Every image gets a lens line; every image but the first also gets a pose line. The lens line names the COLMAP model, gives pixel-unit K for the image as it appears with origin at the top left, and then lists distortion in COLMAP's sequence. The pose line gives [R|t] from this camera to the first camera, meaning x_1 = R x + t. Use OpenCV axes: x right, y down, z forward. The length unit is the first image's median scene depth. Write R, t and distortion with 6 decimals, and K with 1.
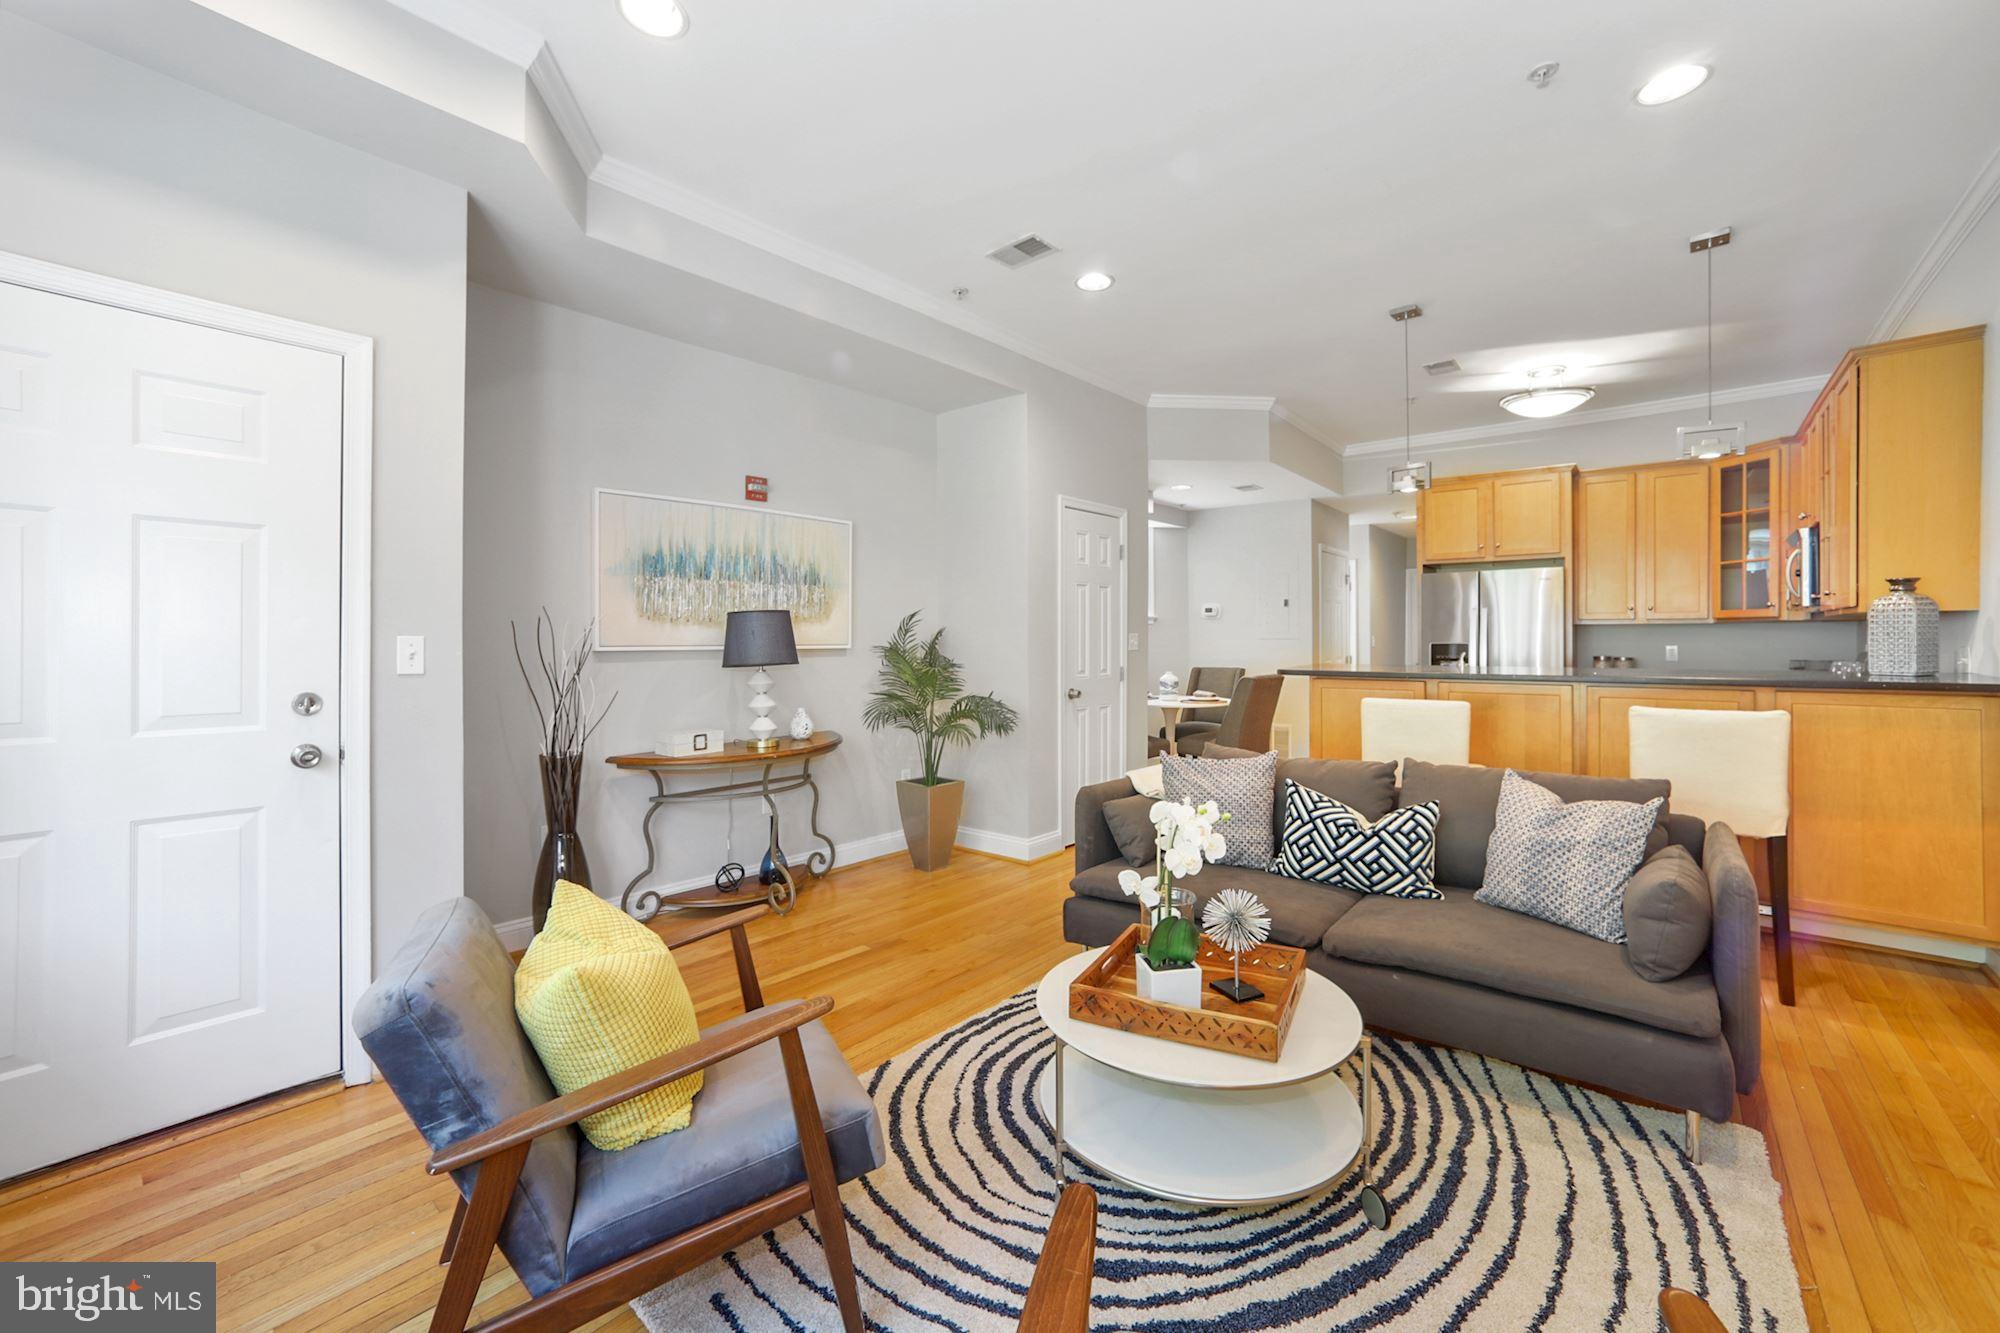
lens RADIAL K [[813.9, 0, 992.6], [0, 813.9, 664.4], [0, 0, 1]] dist [-0.073163, 0.036855]
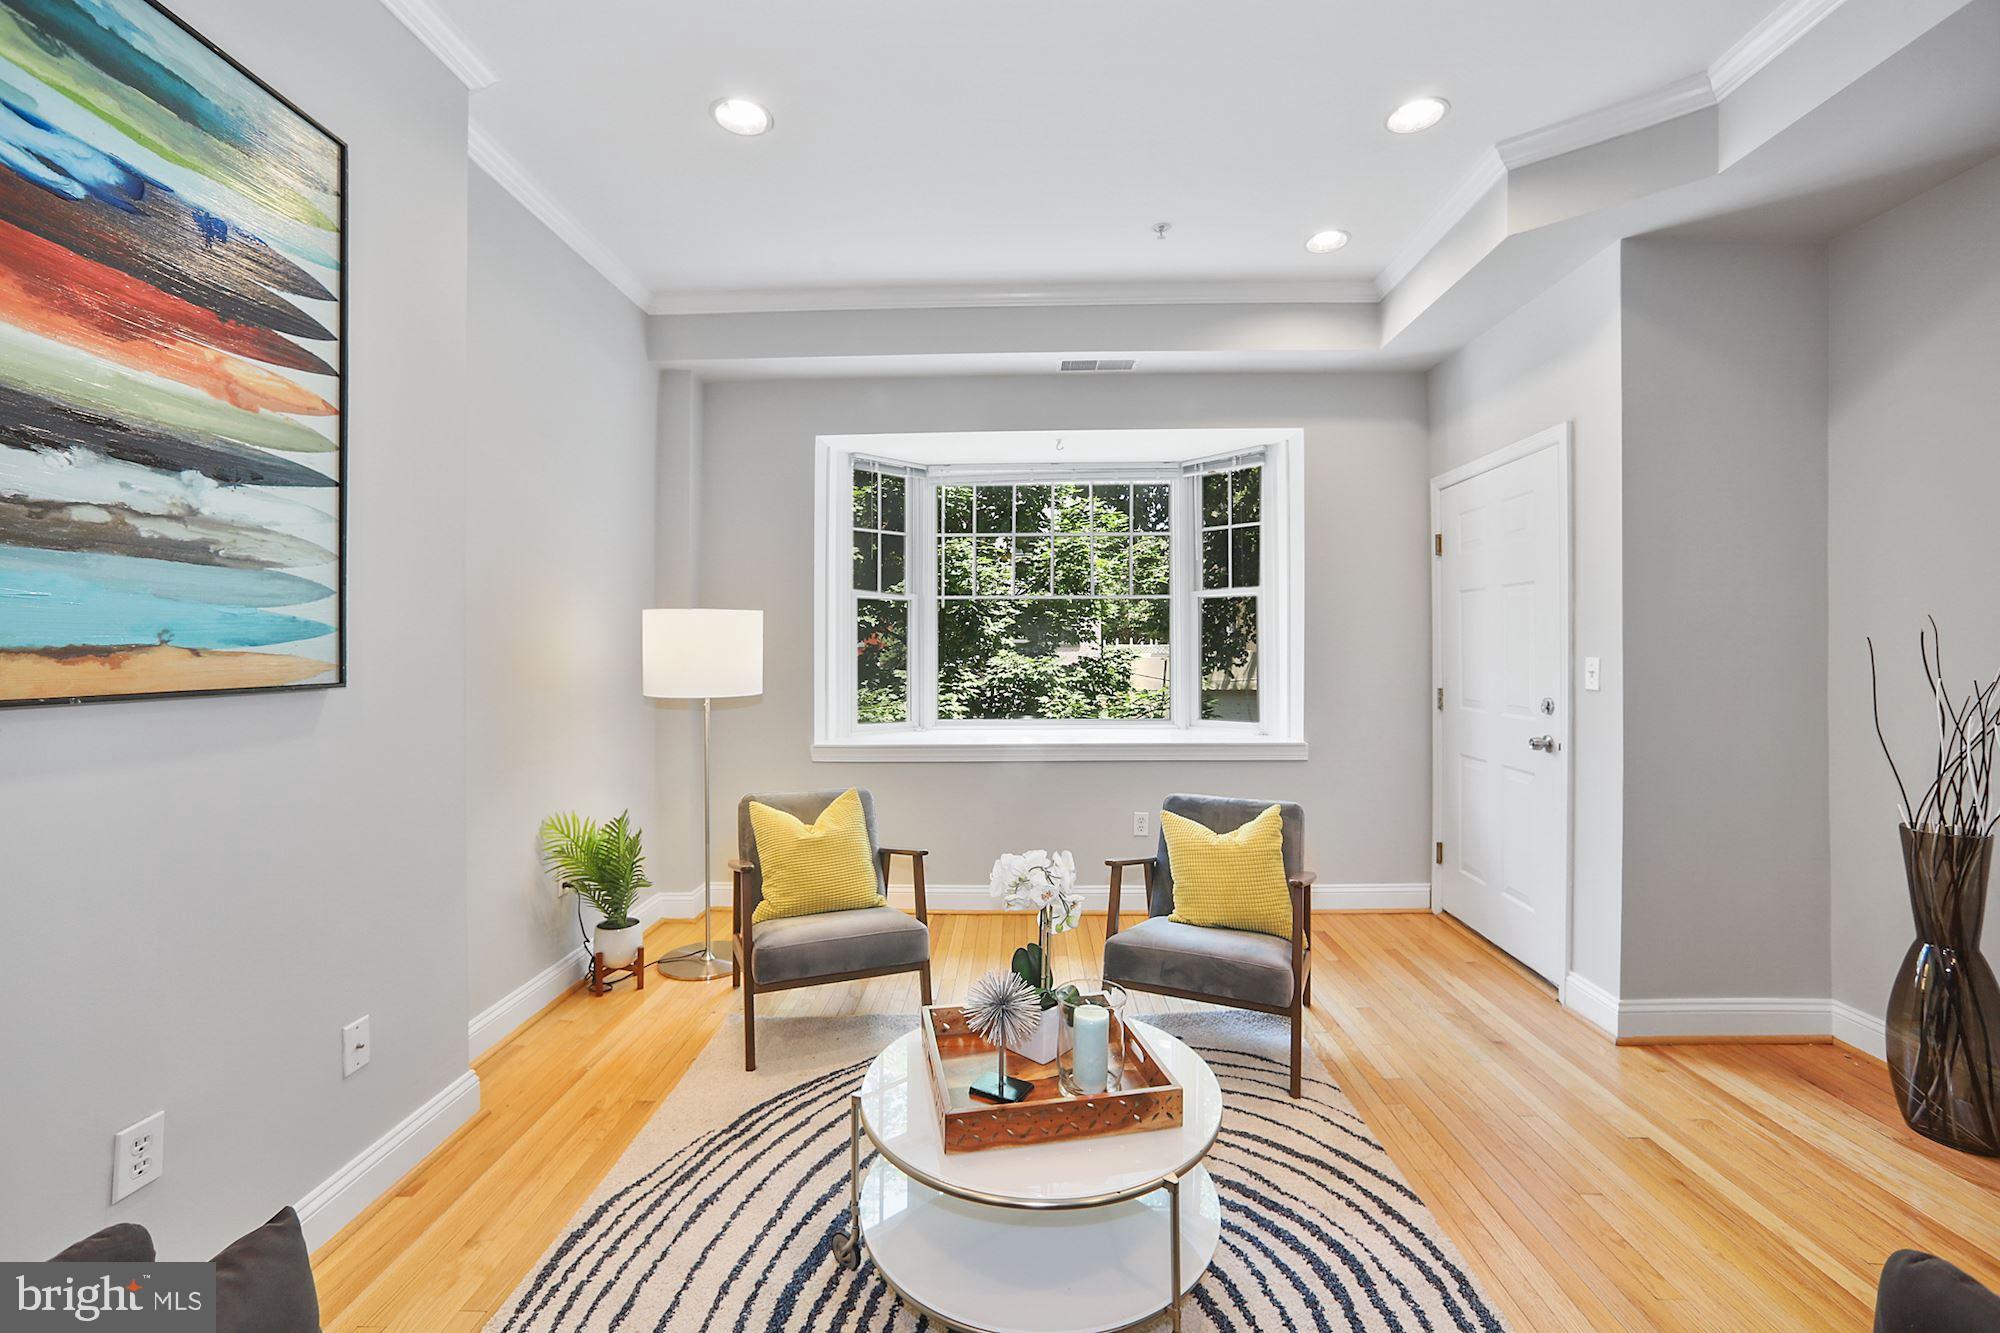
lens RADIAL K [[788.3, 0, 994.0], [0, 788.3, 641.4], [0, 0, 1]] dist [-0.000026, 0.000040]
pose [[-0.779354, 0.000215, -0.626584, 0.496778], [-0.009689, 0.999876, 0.012394, -0.046323], [0.626509, 0.015730, -0.779256, 0.968070]]
